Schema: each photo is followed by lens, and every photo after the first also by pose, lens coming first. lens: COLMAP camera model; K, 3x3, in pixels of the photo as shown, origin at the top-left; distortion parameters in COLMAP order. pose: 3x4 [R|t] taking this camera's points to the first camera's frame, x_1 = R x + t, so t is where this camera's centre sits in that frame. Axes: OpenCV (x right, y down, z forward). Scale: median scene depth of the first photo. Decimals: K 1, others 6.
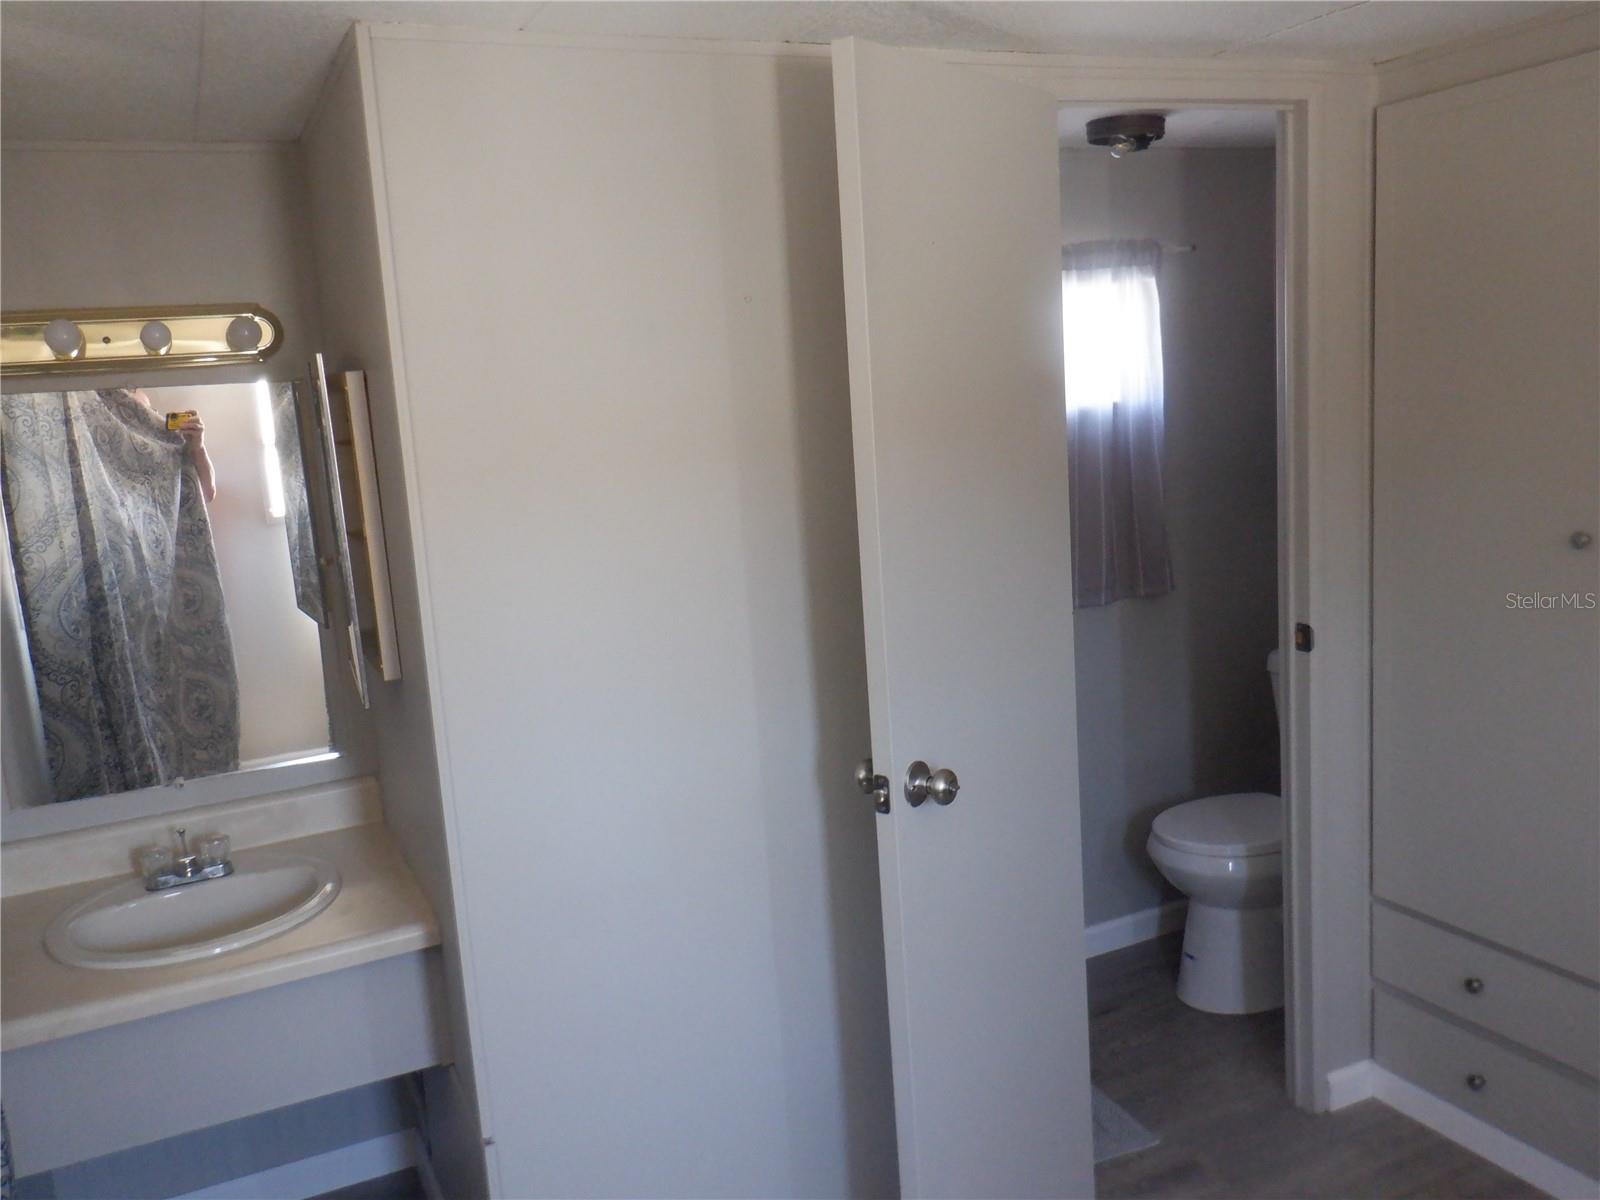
lens RADIAL K [[1346.3, 0, 801.4], [0, 1346.3, 598.7], [0, 0, 1]] dist [0.001679, 0.002009]
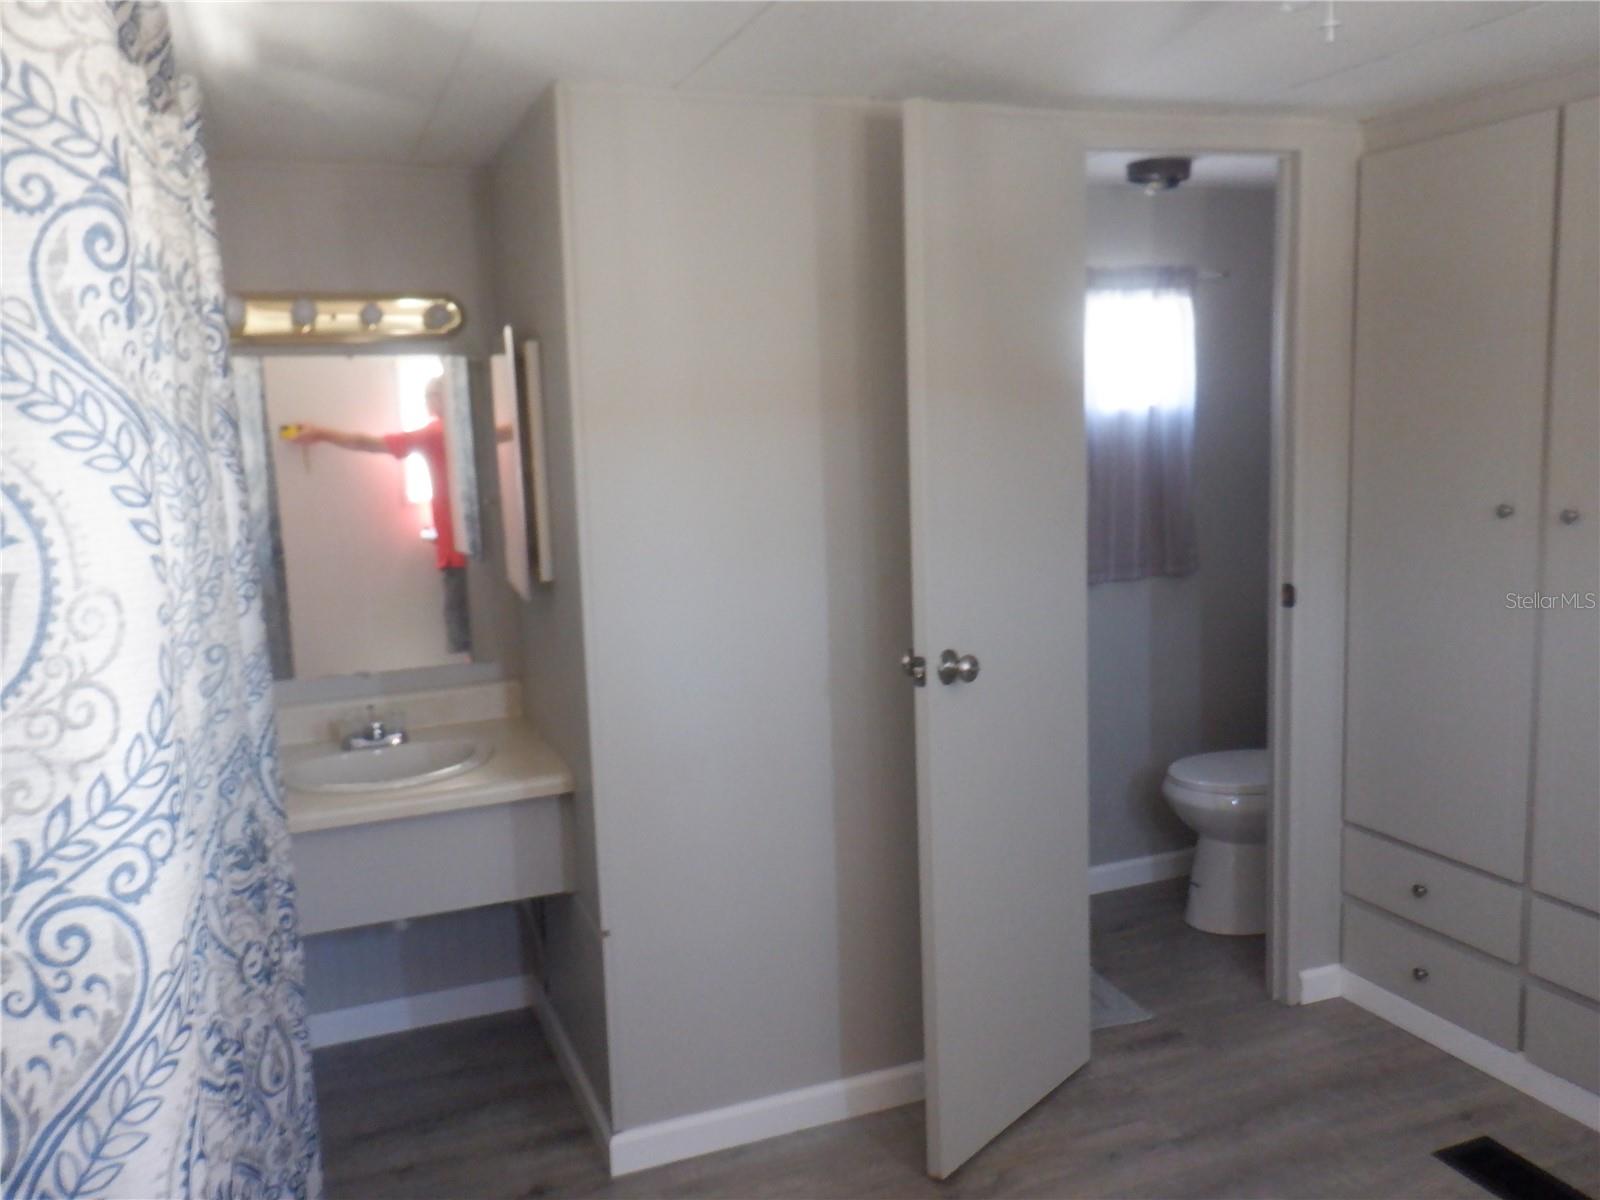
lens RADIAL K [[1346.3, 0, 803.1], [0, 1346.3, 603.0], [0, 0, 1]] dist [0.001679, 0.002009]
pose [[0.997035, 0.043197, -0.063677, 0.018138], [-0.044521, 0.998818, -0.019526, 0.073743], [0.062759, 0.022303, 0.997779, -0.209251]]
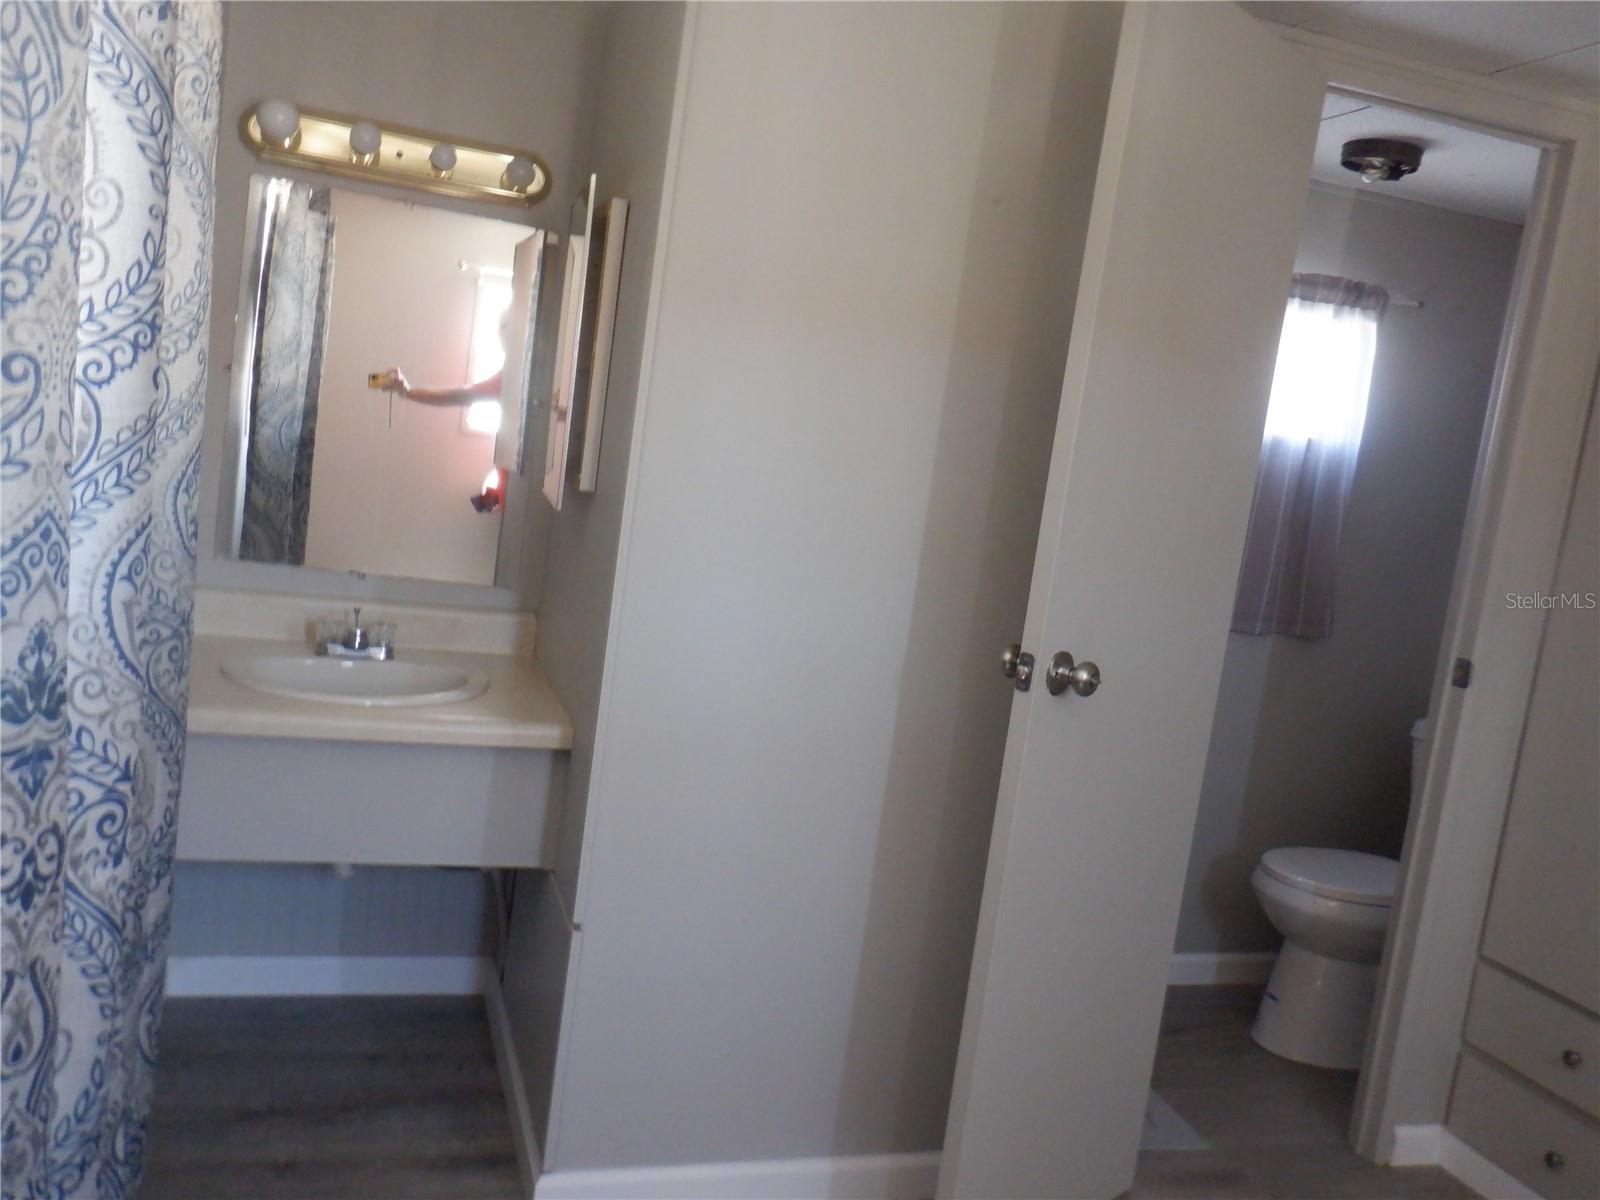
lens RADIAL K [[1346.3, 0, 803.9], [0, 1346.3, 592.4], [0, 0, 1]] dist [0.001679, 0.002009]
pose [[0.971183, 0.215498, -0.101805, -0.008370], [-0.220710, 0.974395, -0.042914, 0.113153], [0.089951, 0.064147, 0.993878, -0.029638]]
